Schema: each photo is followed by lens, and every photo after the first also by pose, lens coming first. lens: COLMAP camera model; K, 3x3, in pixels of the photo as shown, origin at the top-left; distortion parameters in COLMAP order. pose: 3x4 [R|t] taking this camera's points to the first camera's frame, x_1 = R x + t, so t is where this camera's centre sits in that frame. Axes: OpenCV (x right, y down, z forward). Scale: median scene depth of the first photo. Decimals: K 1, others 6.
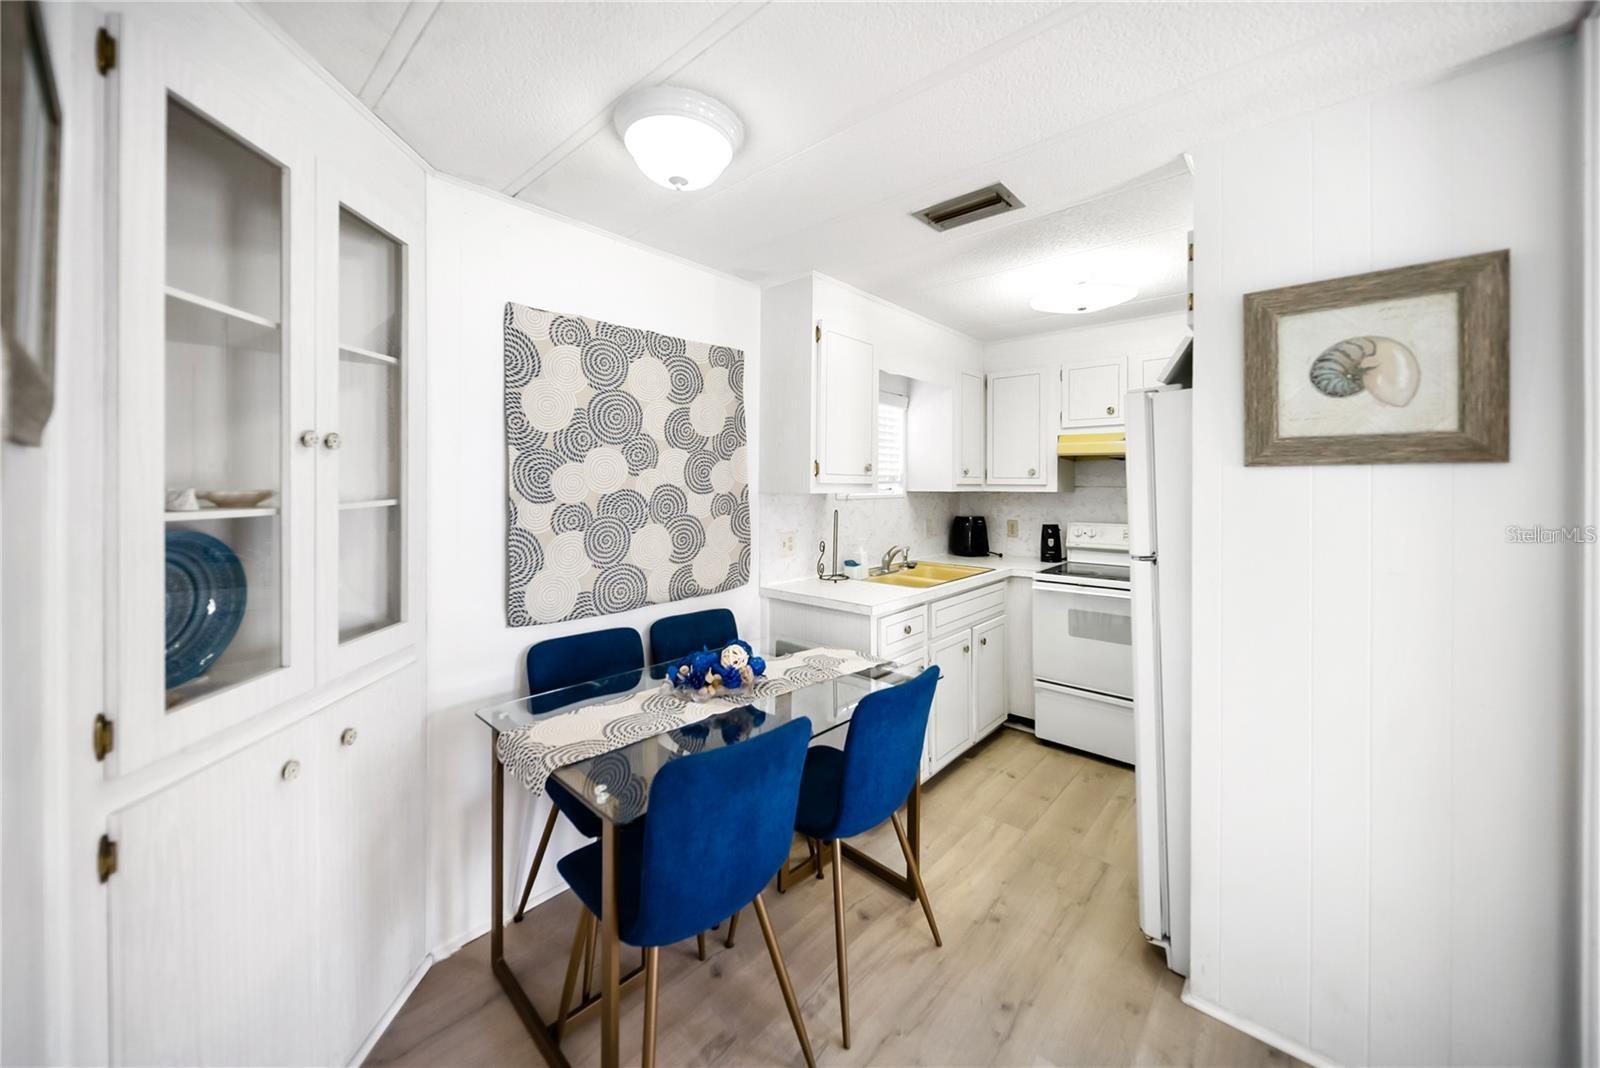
lens RADIAL K [[579.6, 0, 804.0], [0, 579.6, 490.9], [0, 0, 1]] dist [-0.003237, 0.000006]
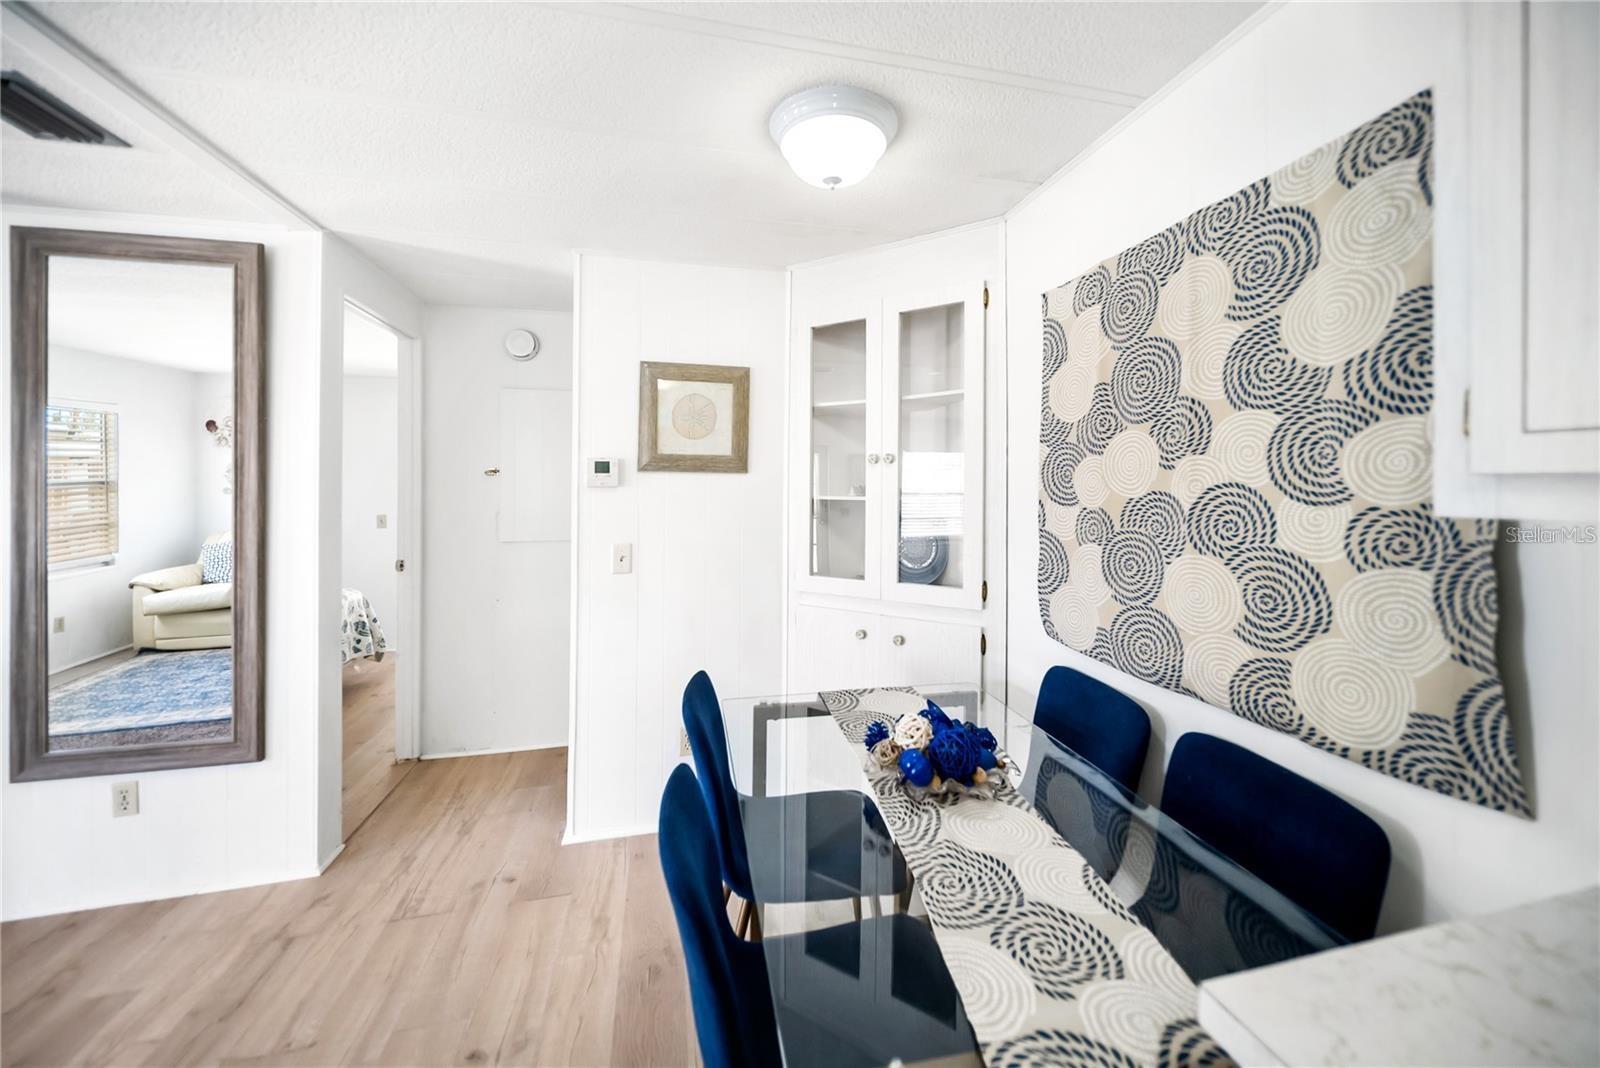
lens RADIAL K [[590.4, 0, 801.4], [0, 590.4, 487.7], [0, 0, 1]] dist [-0.001014, 0.000038]
pose [[-0.581402, -0.002162, -0.813614, 0.397732], [-0.015435, 0.999846, 0.008372, -0.005629], [0.813470, 0.017426, -0.581346, 0.958810]]
